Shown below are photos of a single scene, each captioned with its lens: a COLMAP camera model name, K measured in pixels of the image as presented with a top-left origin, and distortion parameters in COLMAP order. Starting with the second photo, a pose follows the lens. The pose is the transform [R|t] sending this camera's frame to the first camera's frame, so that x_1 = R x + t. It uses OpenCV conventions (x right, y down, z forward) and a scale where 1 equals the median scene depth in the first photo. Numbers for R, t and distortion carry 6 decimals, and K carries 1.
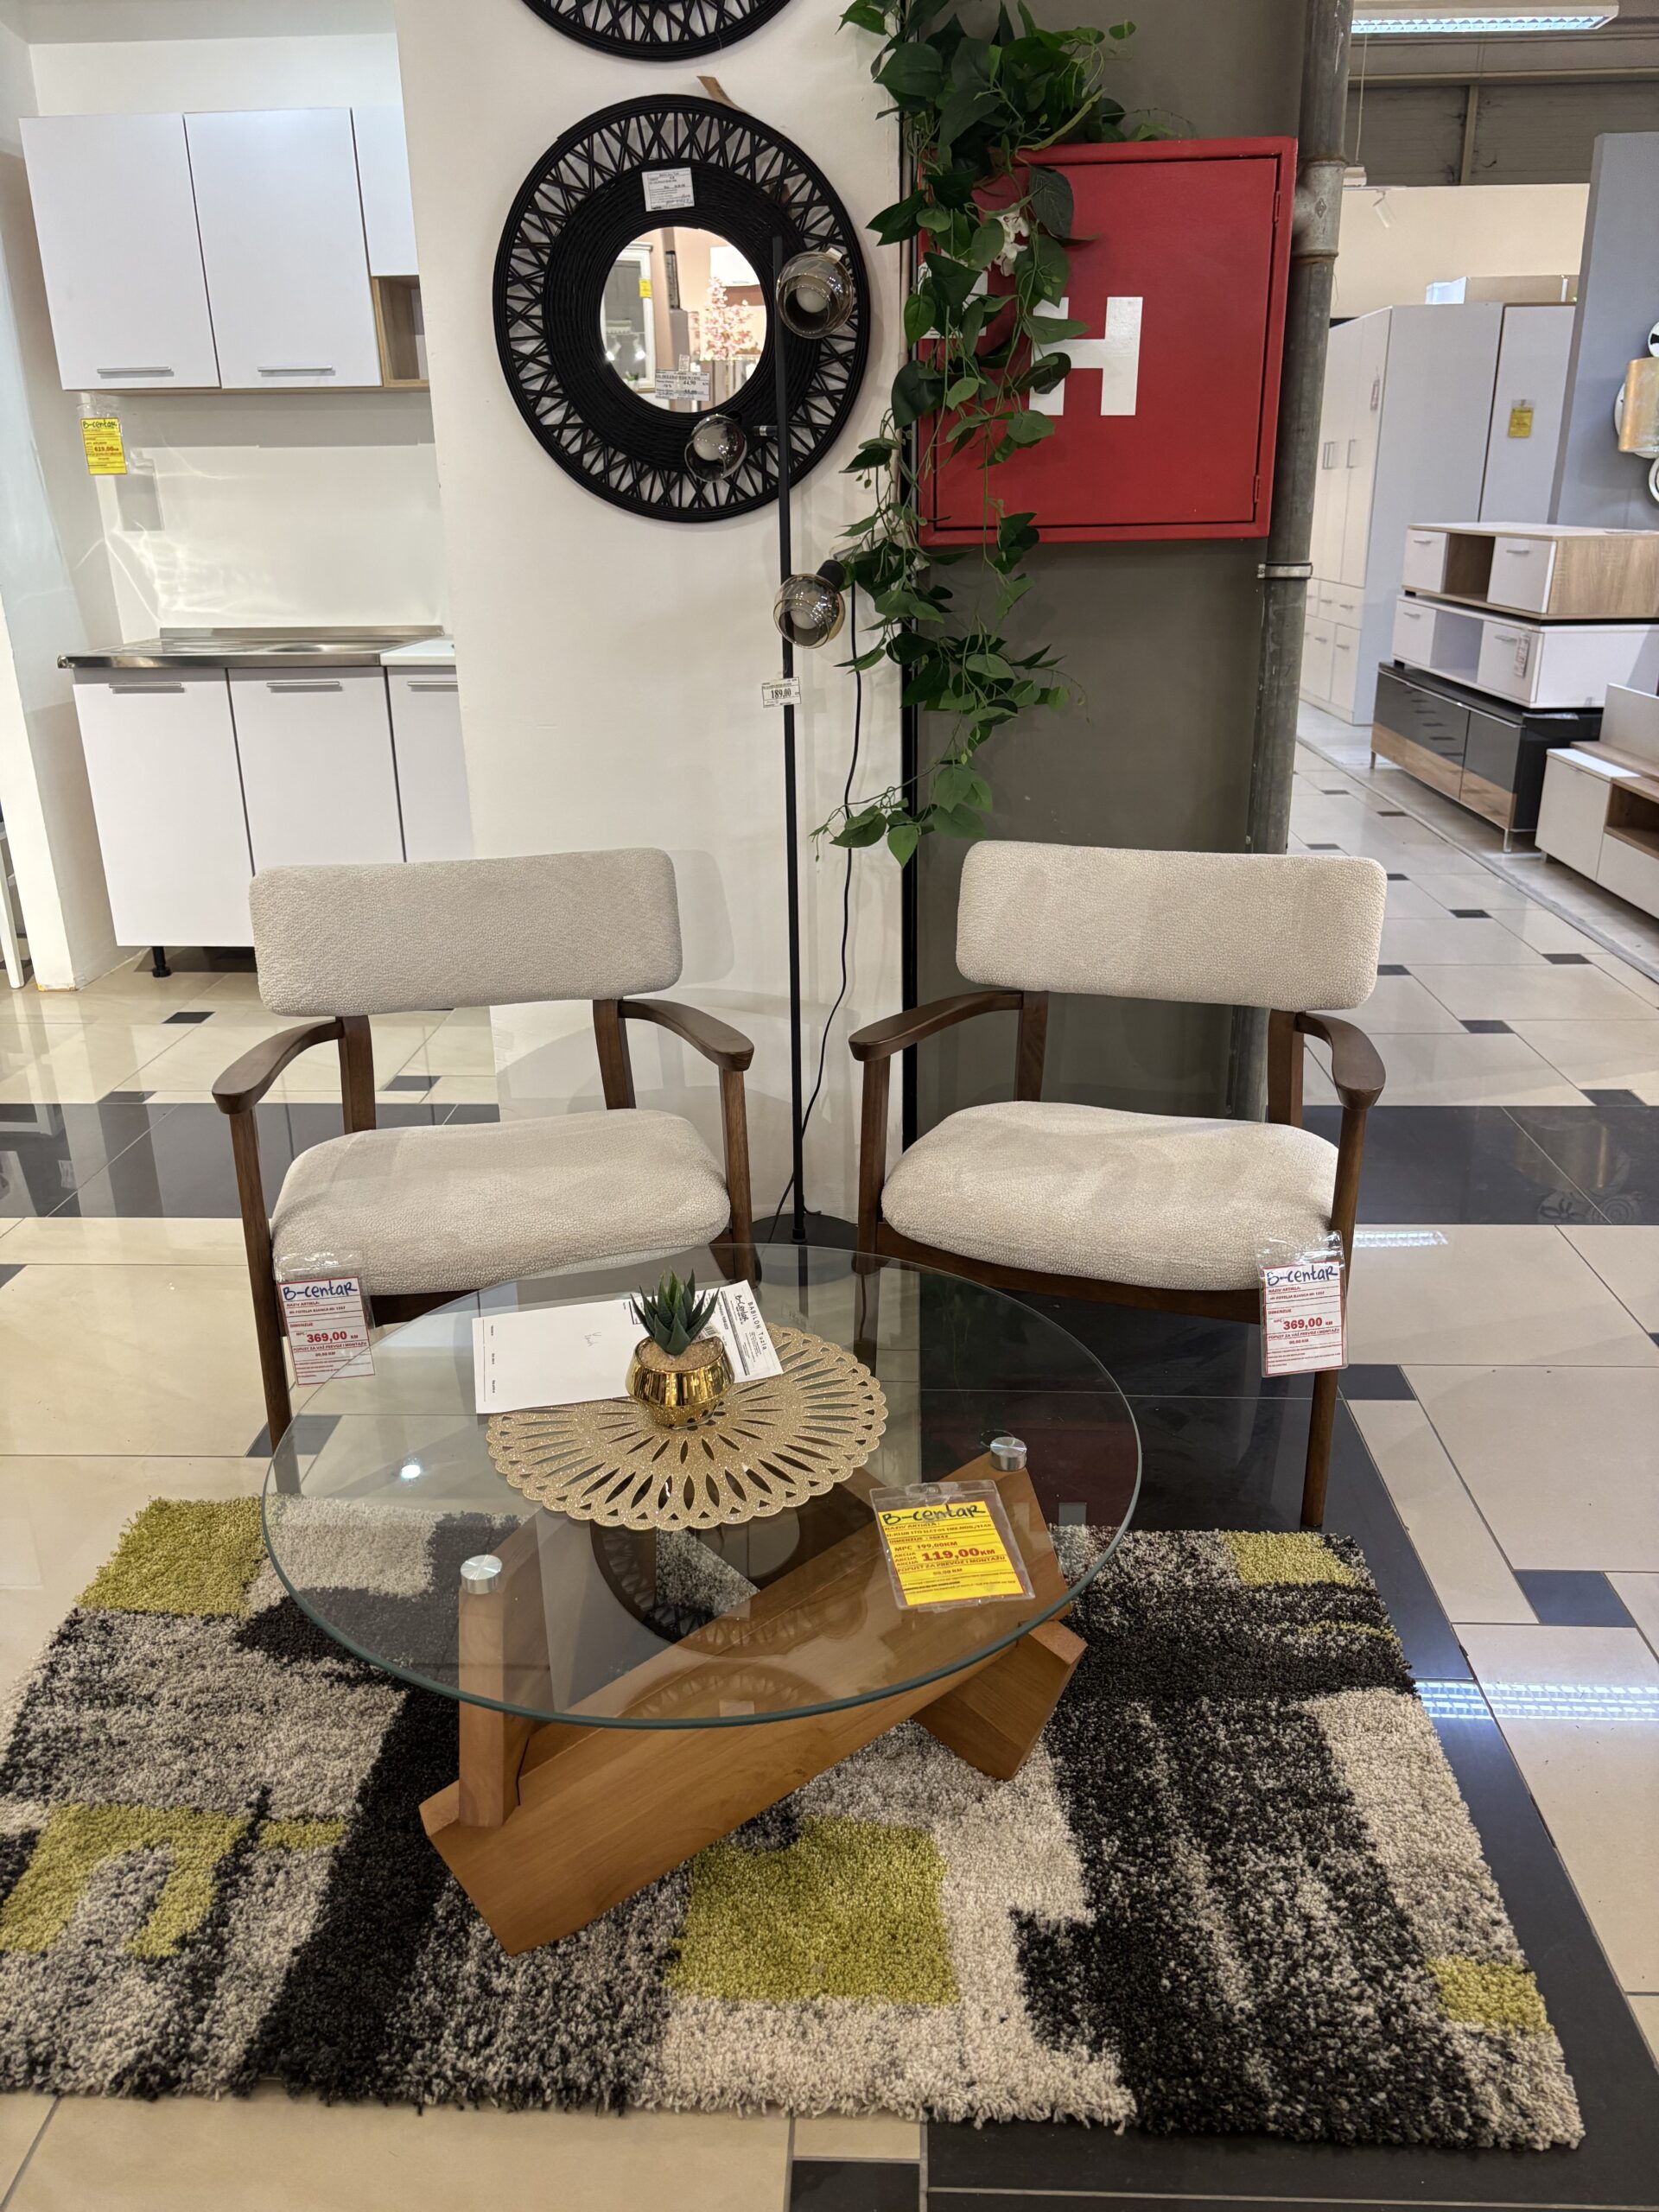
lens RADIAL K [[1671.6, 0, 822.1], [0, 1671.6, 1100.8], [0, 0, 1]] dist [0.009537, 0.006938]
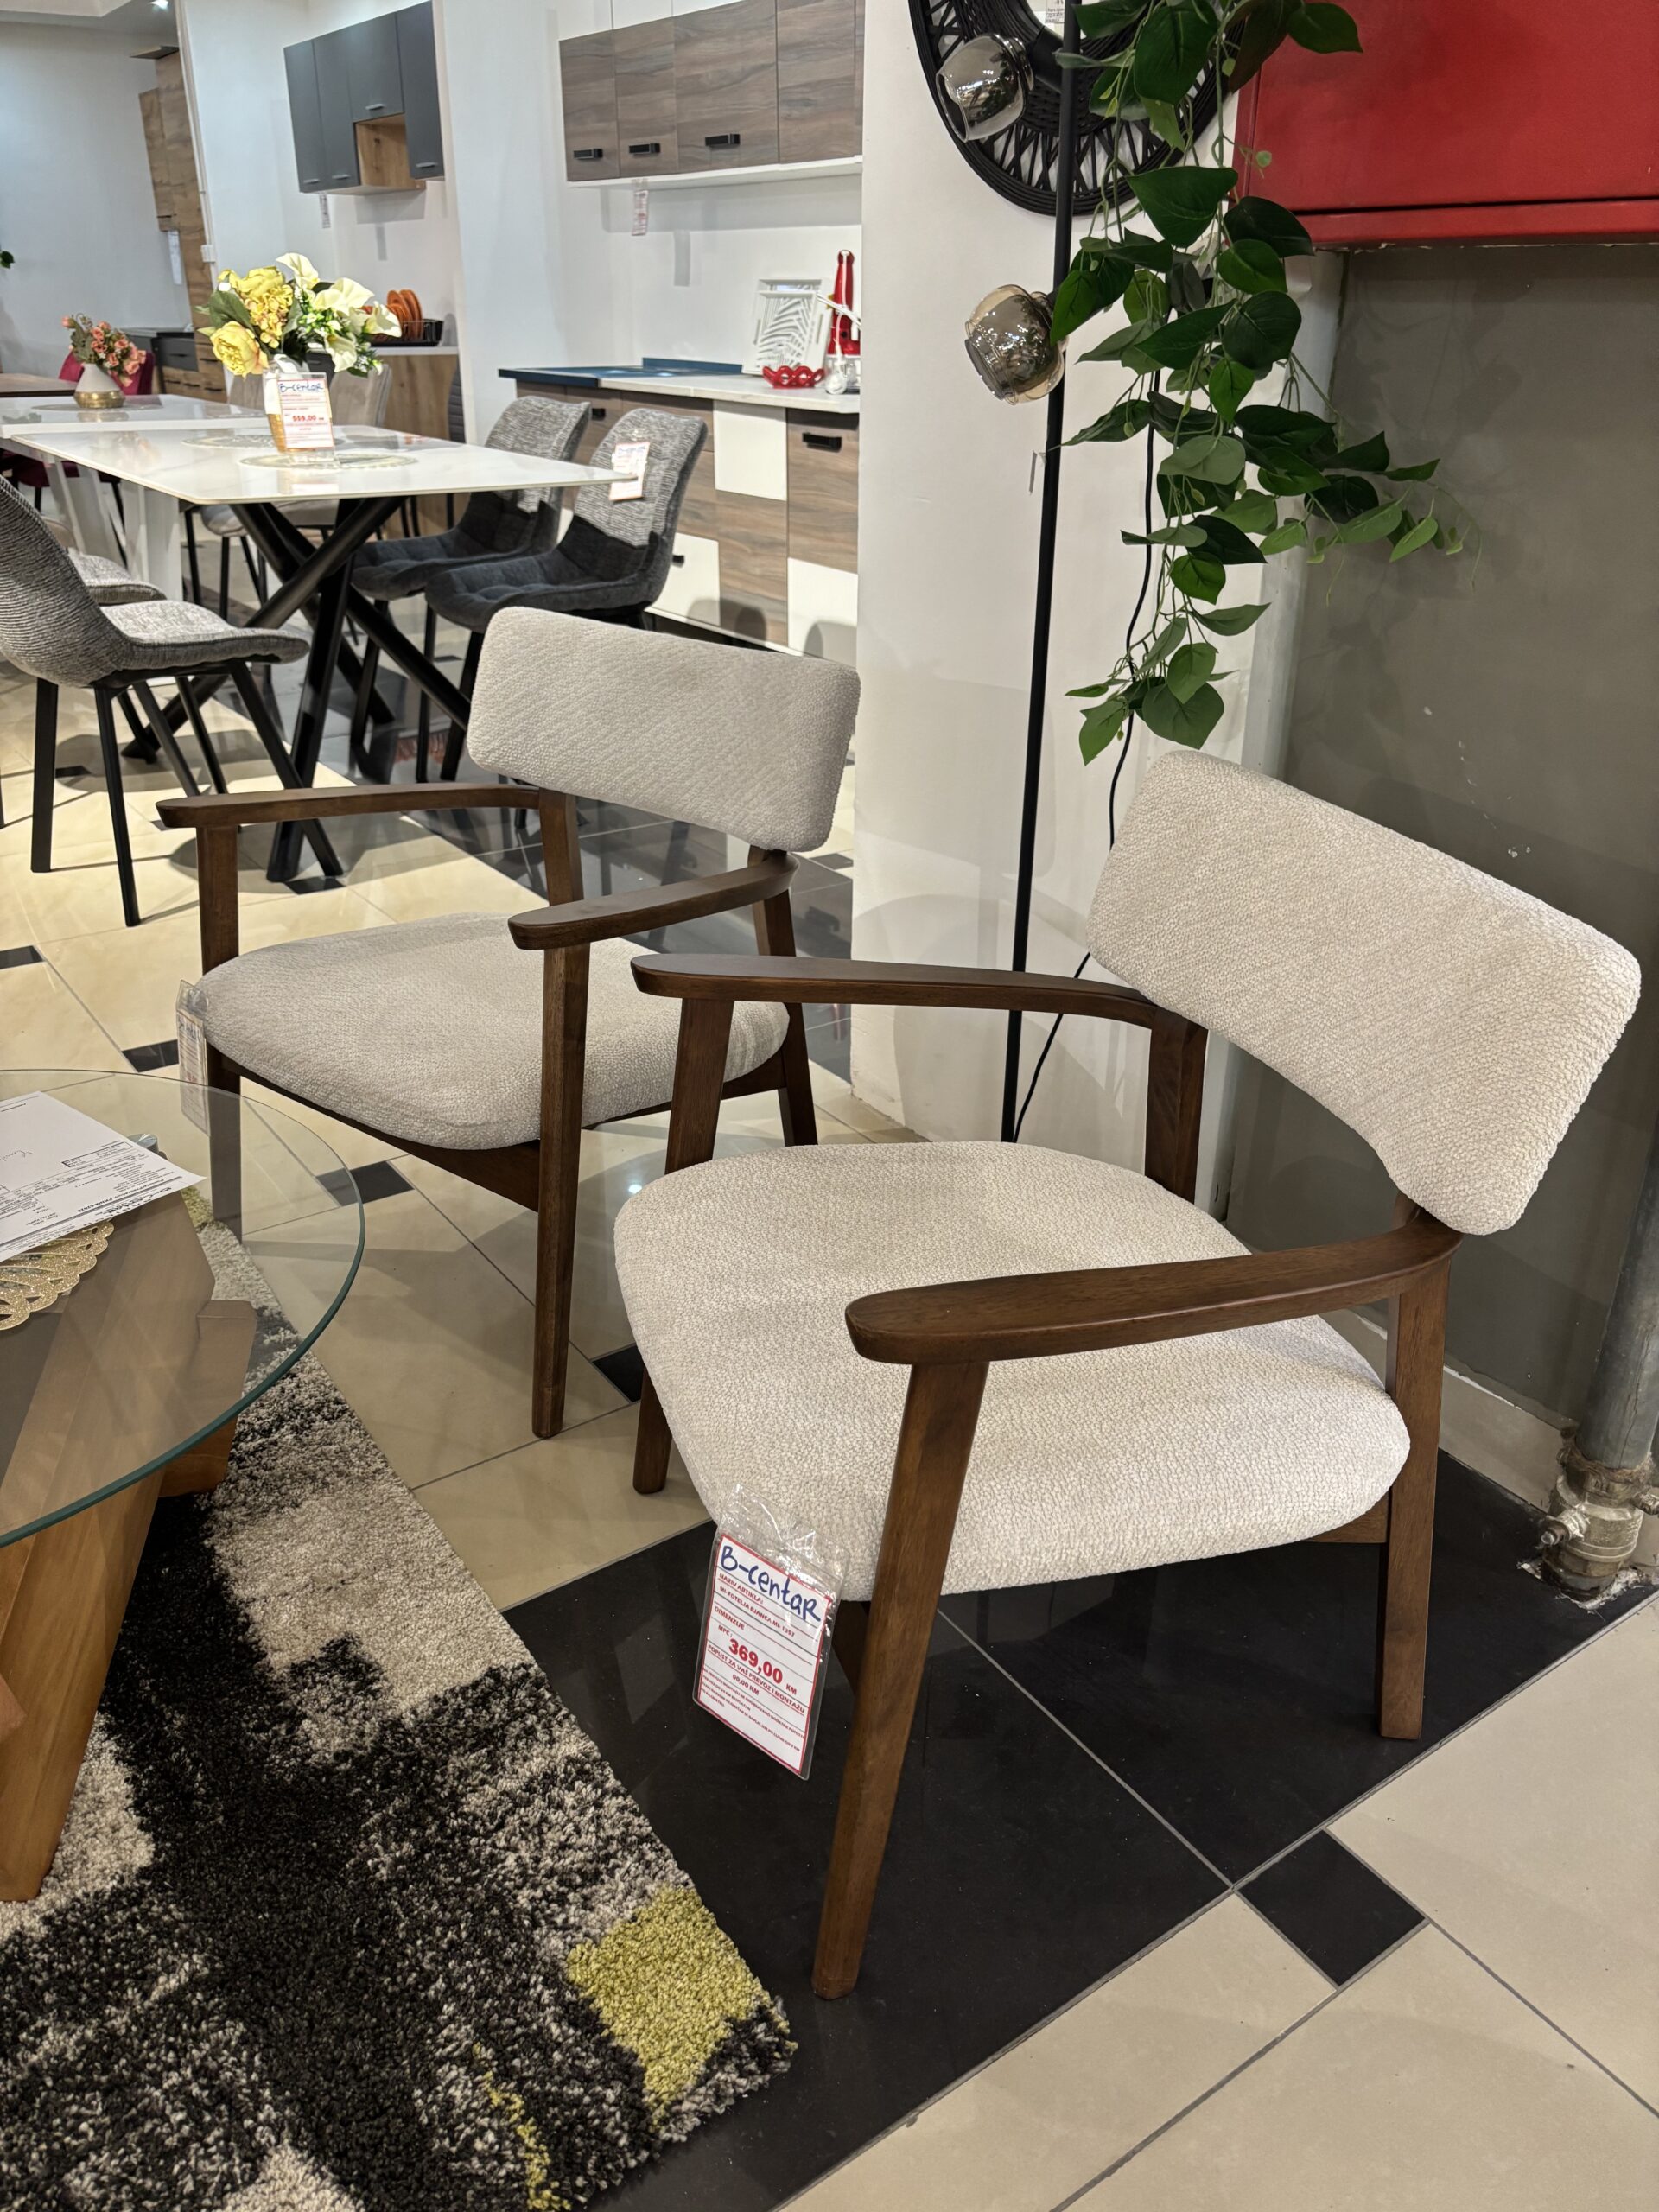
lens RADIAL K [[1679.5, 0, 834.0], [0, 1679.5, 1102.8], [0, 0, 1]] dist [0.012656, -0.004336]
pose [[0.619164, 0.368975, -0.693177, 0.492054], [-0.296047, 0.927279, 0.229149, -0.139224], [0.727319, 0.063332, 0.683371, 0.487288]]
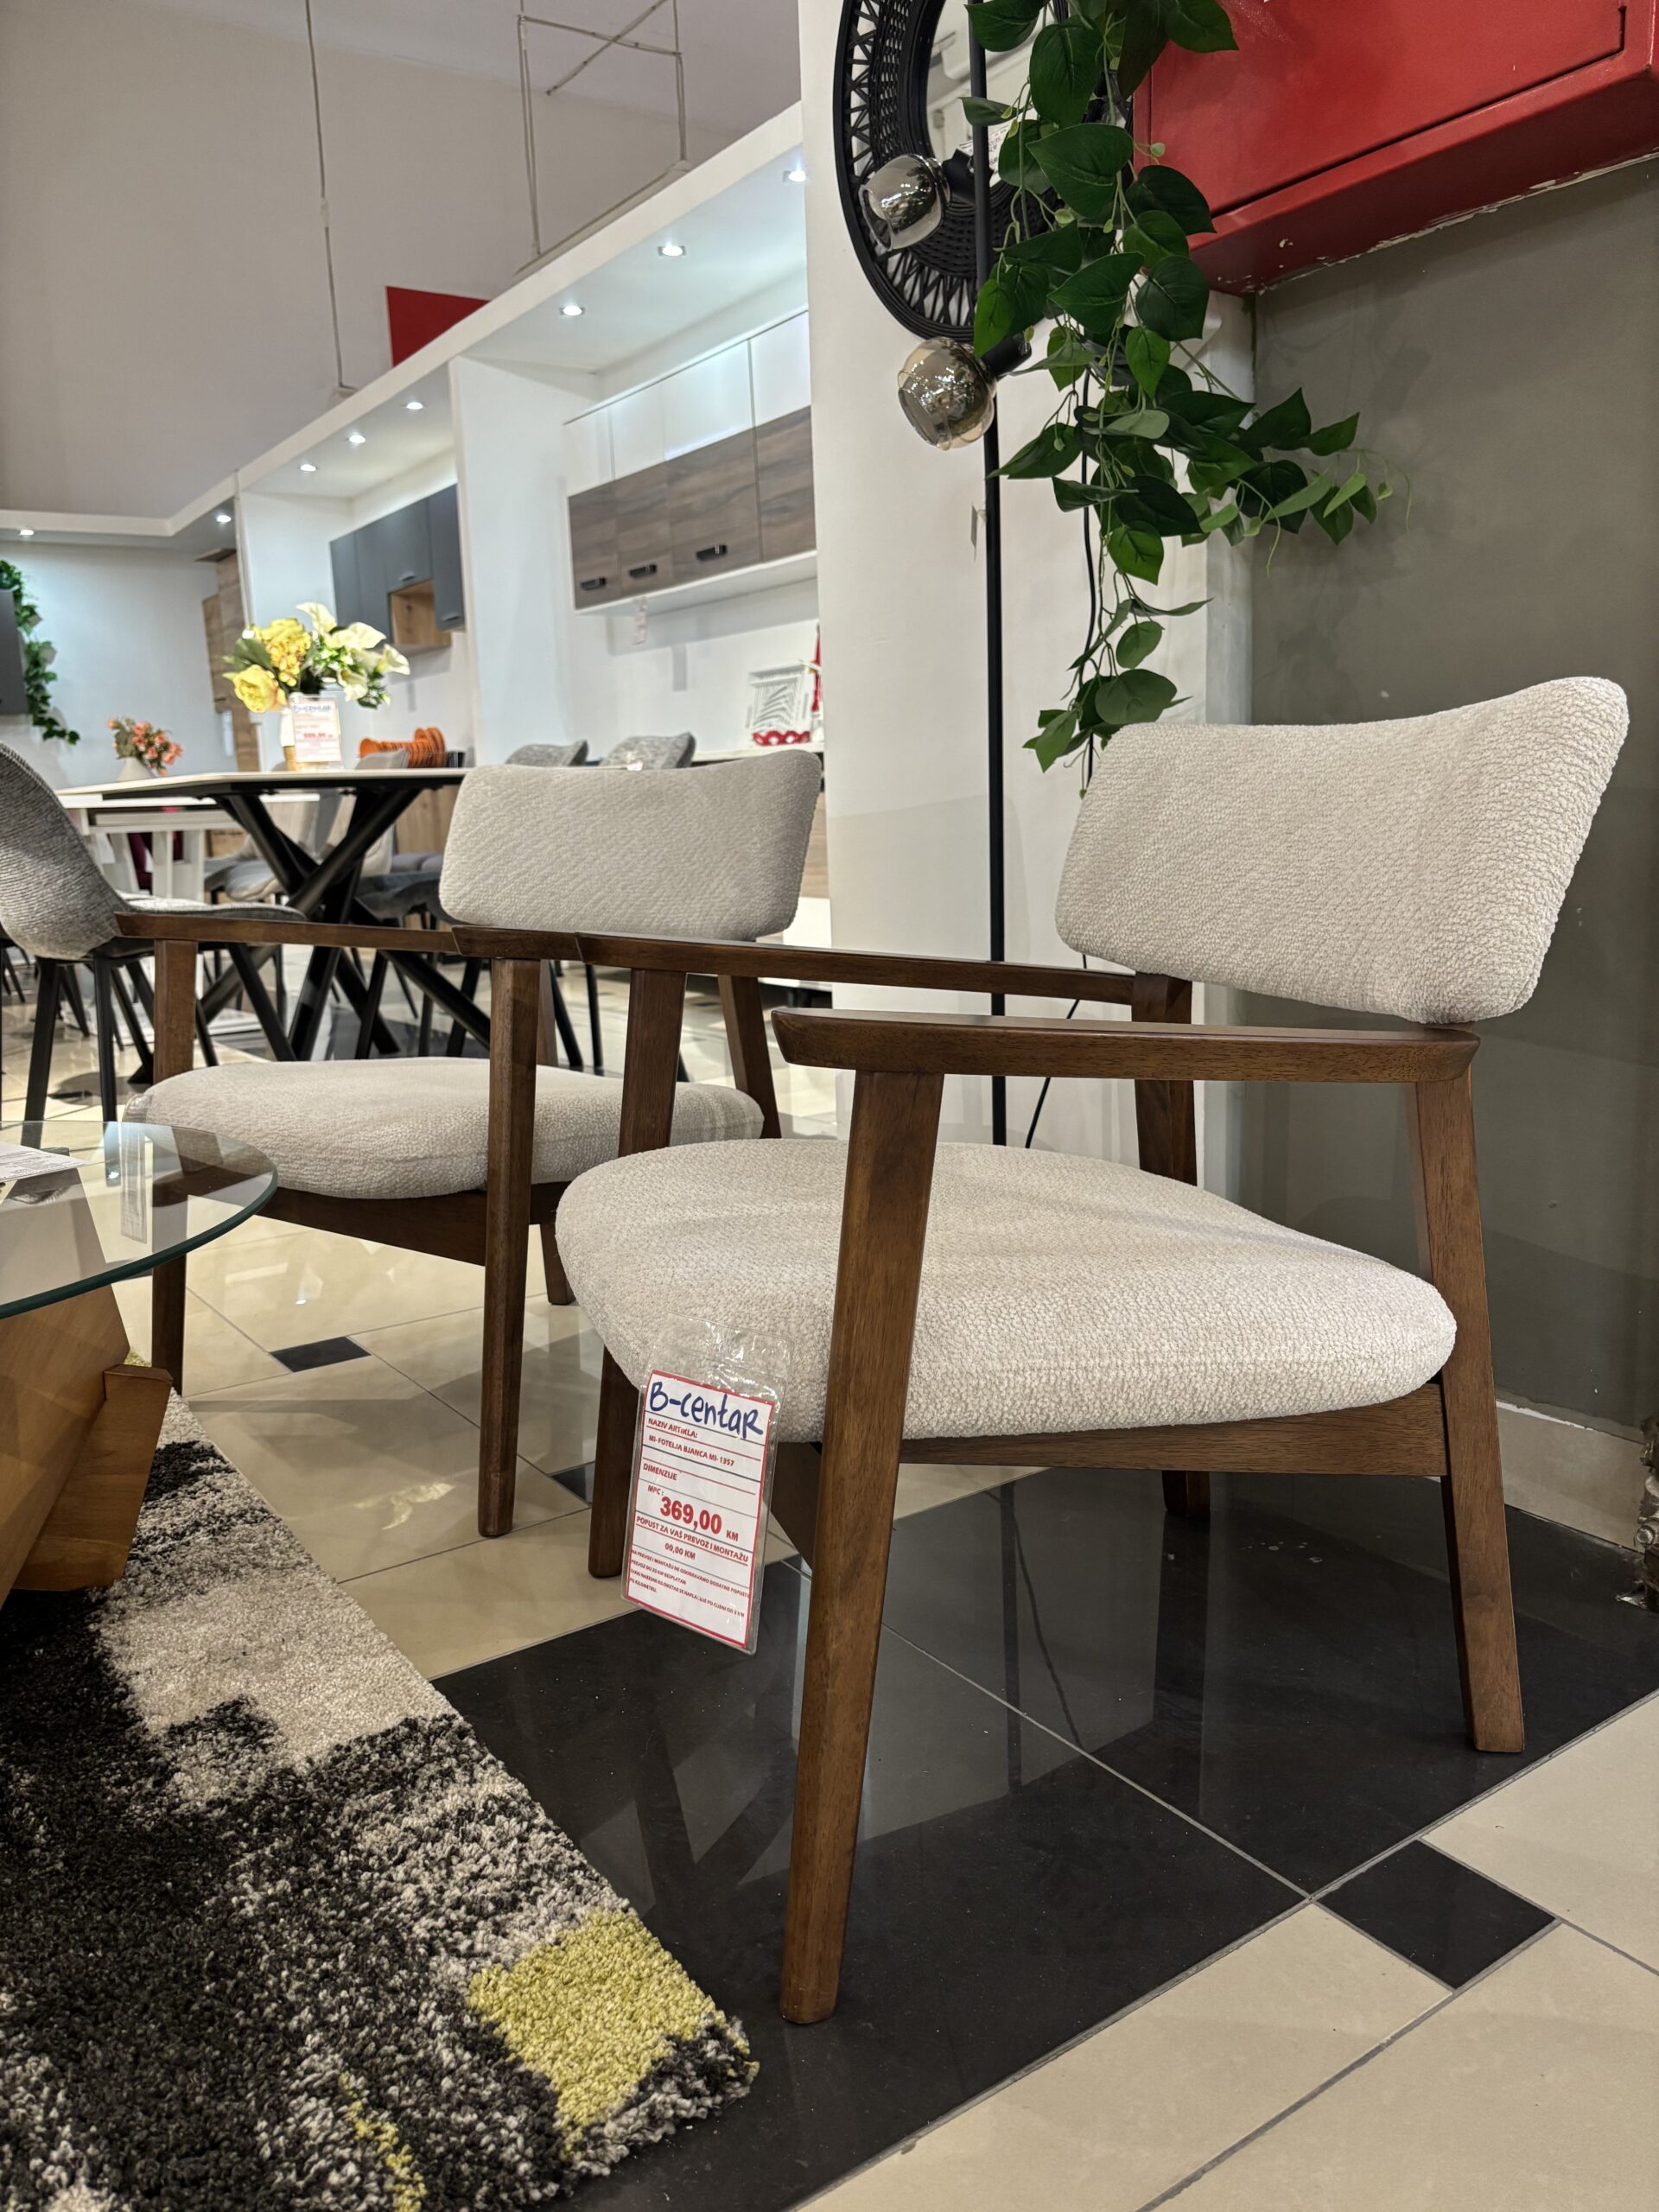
lens RADIAL K [[1663.9, 0, 829.5], [0, 1663.9, 1106.0], [0, 0, 1]] dist [0.048835, -0.072558]
pose [[0.617673, 0.147164, -0.772543, 0.514394], [-0.255748, 0.966529, -0.020362, 0.017772], [0.743689, 0.210153, 0.634636, 0.556048]]
